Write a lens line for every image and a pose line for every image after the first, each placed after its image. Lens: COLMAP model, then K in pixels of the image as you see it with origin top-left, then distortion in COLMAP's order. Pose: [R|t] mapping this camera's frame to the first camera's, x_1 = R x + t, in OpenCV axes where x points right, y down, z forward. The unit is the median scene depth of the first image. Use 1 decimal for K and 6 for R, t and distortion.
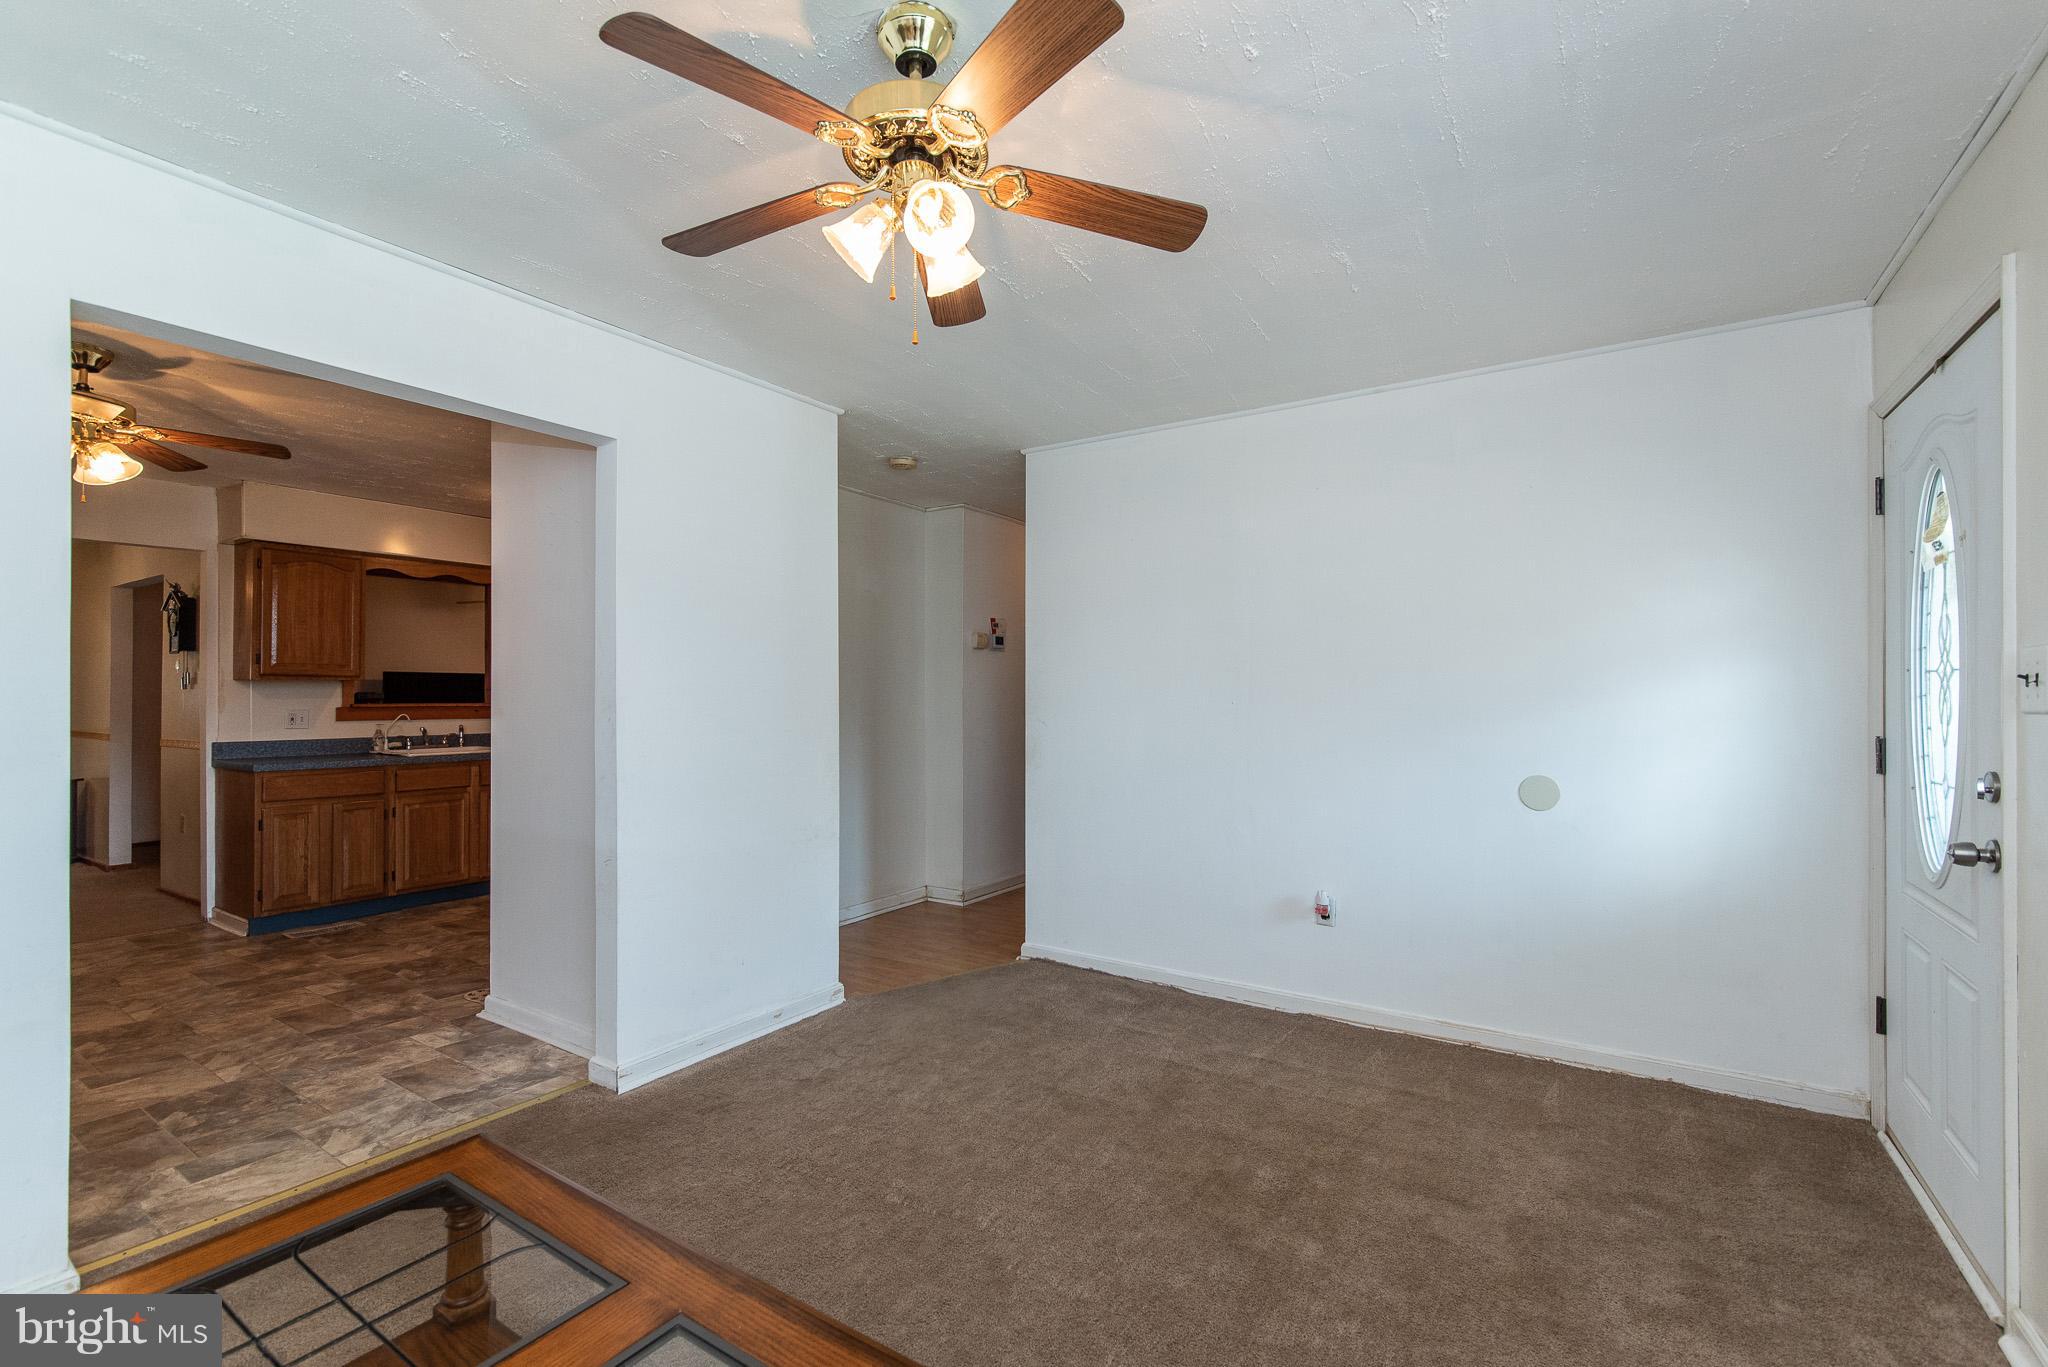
lens RADIAL K [[883.2, 0, 1024.0], [0, 883.2, 683.5], [0, 0, 1]] dist [0.000902, 0.000266]
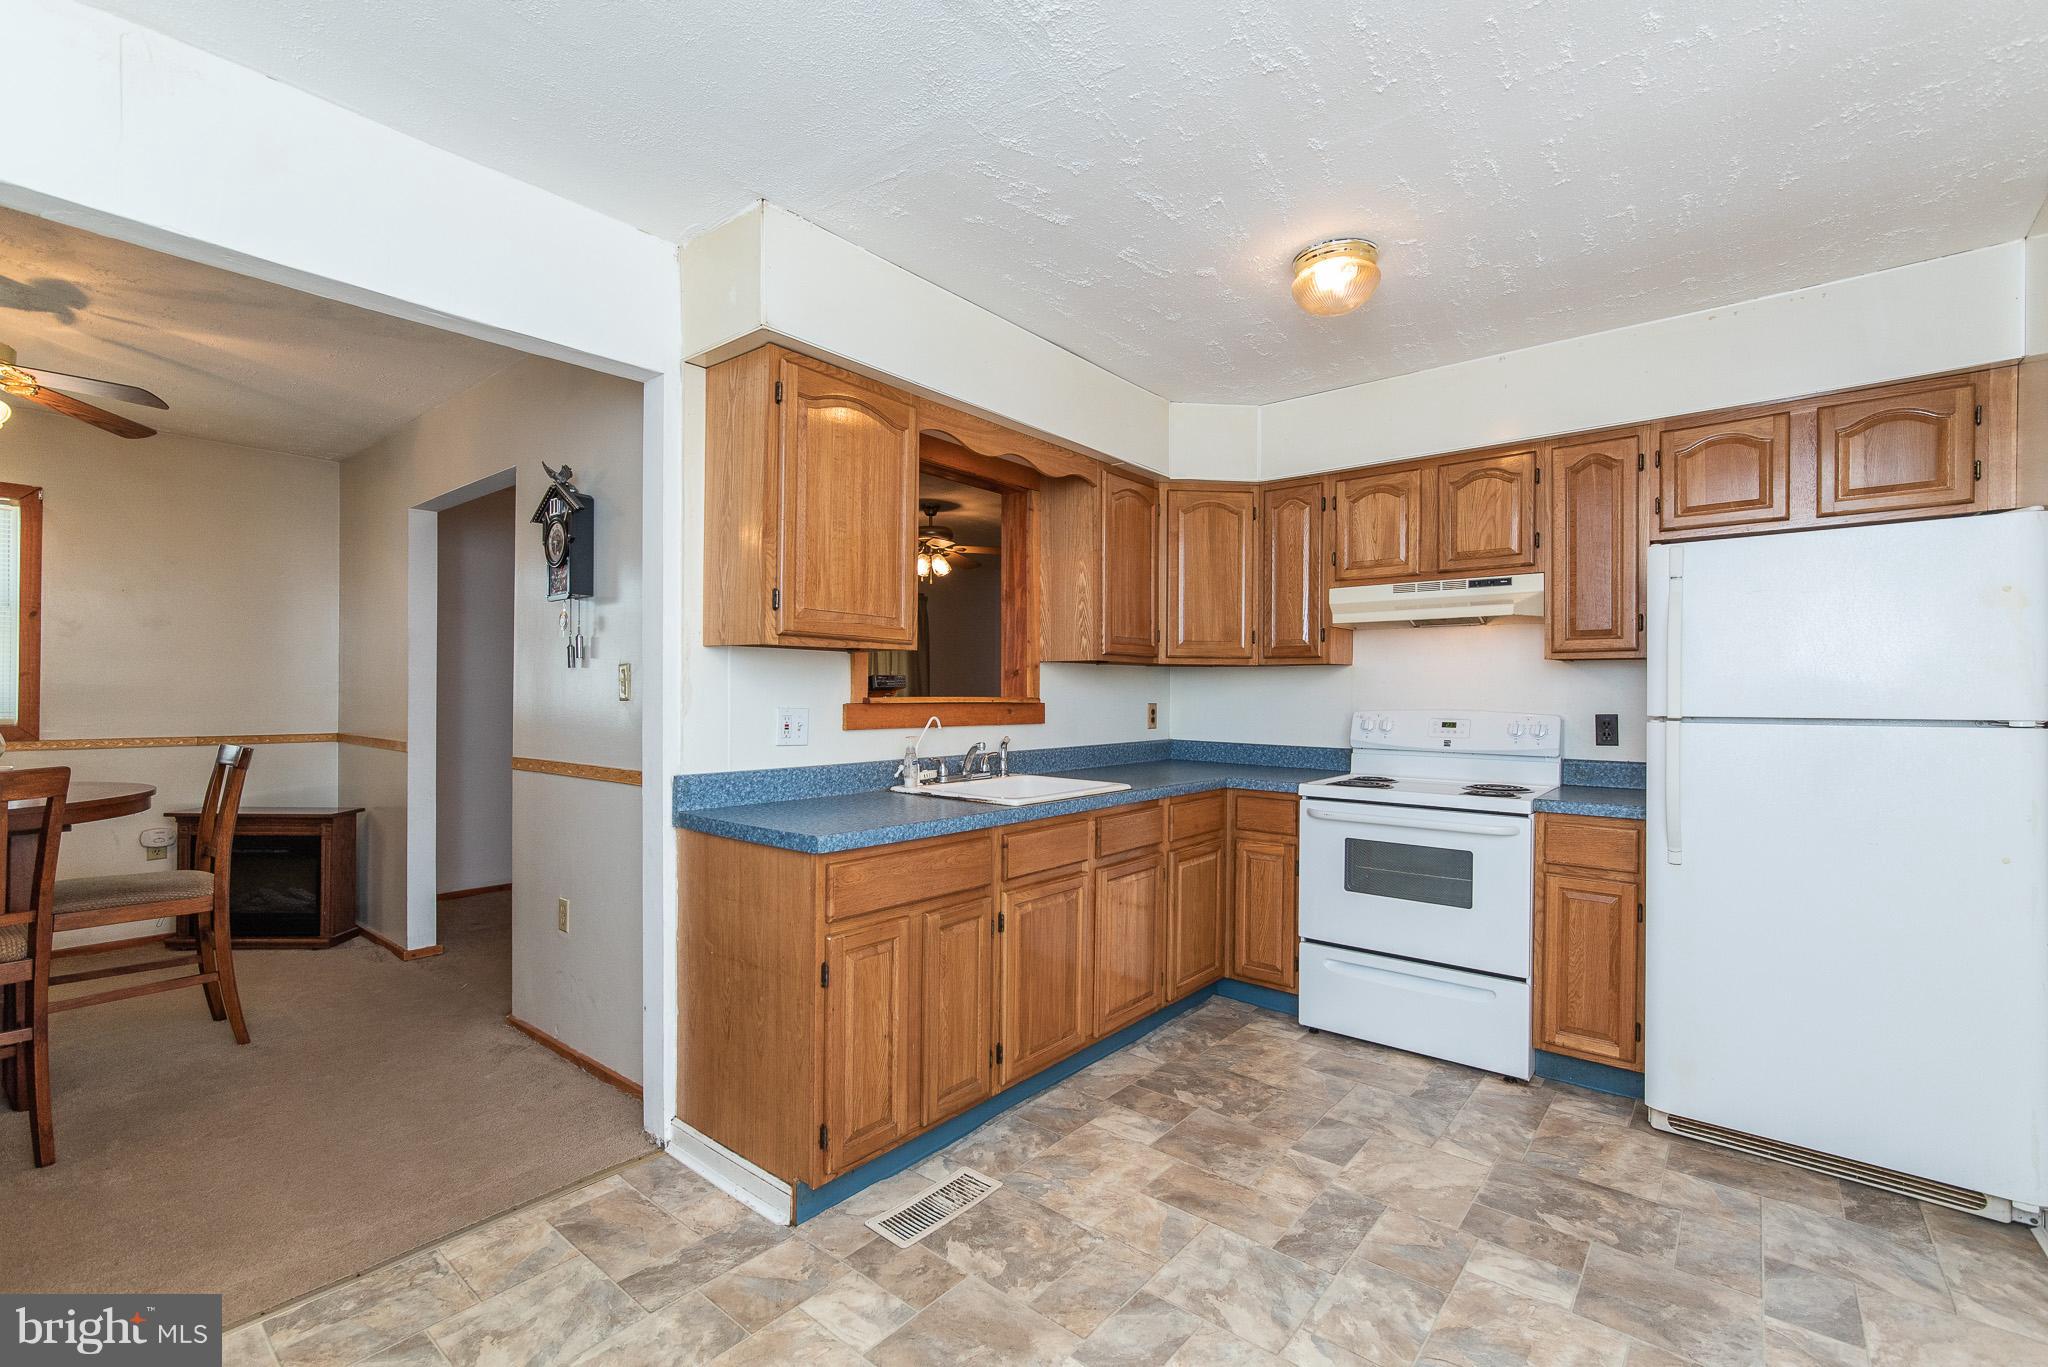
lens RADIAL K [[896.0, 0, 1024.0], [0, 896.0, 683.5], [0, 0, 1]] dist [-0.002657, -0.000212]
pose [[0.992892, 0.003481, -0.118968, -0.610956], [-0.002754, 0.999977, 0.006275, 0.011617], [0.118987, -0.005903, 0.992878, 0.491023]]
